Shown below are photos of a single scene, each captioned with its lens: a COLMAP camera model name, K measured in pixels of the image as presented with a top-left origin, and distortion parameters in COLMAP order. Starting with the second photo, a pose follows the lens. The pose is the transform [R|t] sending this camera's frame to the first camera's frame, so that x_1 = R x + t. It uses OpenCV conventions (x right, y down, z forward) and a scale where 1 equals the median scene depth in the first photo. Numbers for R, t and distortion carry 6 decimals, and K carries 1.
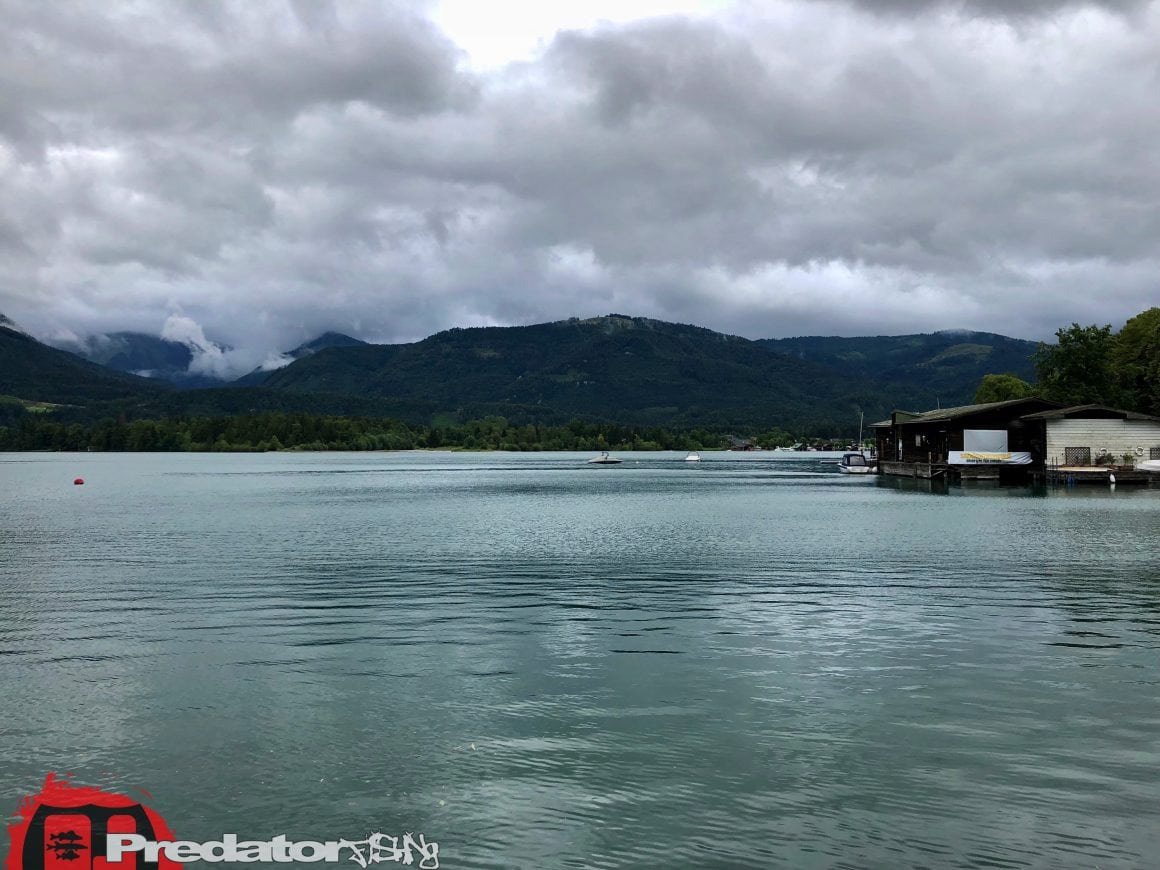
lens RADIAL K [[861.1, 0, 580.0], [0, 861.1, 435.0], [0, 0, 1]] dist [0.007155, -0.004571]
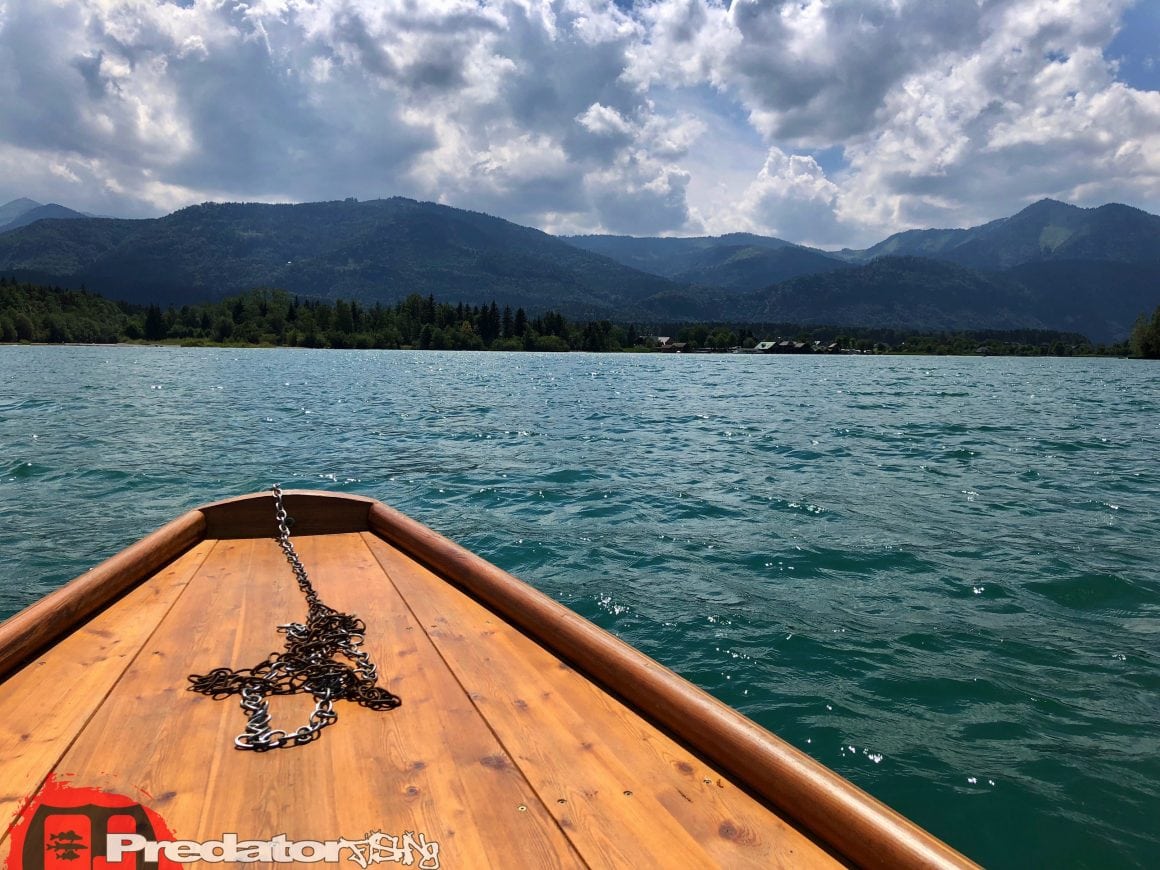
lens RADIAL K [[909.7, 0, 589.7], [0, 909.7, 414.8], [0, 0, 1]] dist [0.074914, -0.076129]
pose [[0.969490, -0.004555, 0.245088, -0.048497], [-0.016869, 0.996218, 0.085240, 0.007959], [-0.244550, -0.086774, 0.965746, 0.397182]]
